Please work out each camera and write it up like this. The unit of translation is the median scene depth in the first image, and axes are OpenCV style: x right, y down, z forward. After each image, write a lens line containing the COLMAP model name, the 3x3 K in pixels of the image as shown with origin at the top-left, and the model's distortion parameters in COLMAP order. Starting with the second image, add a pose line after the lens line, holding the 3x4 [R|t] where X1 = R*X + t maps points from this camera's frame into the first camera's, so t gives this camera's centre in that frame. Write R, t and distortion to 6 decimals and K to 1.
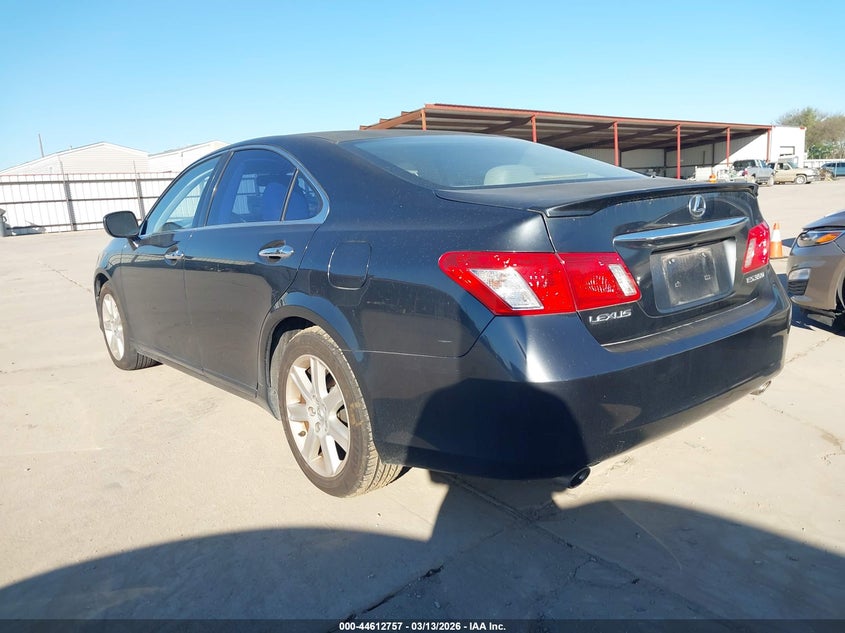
lens RADIAL K [[625.7, 0, 406.6], [0, 625.7, 315.9], [0, 0, 1]] dist [0.041486, -0.066511]
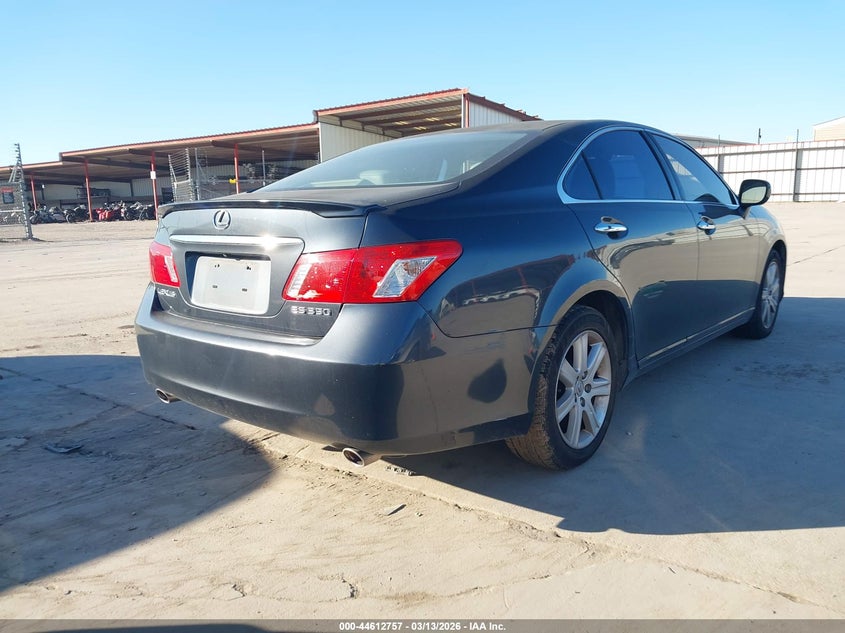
lens RADIAL K [[625.7, 0, 406.6], [0, 625.7, 315.9], [0, 0, 1]] dist [0.041486, -0.066511]
pose [[0.228001, 0.225975, -0.947075, 0.721011], [-0.164670, 0.967632, 0.191237, -0.122946], [0.959635, 0.112353, 0.257833, 0.474162]]
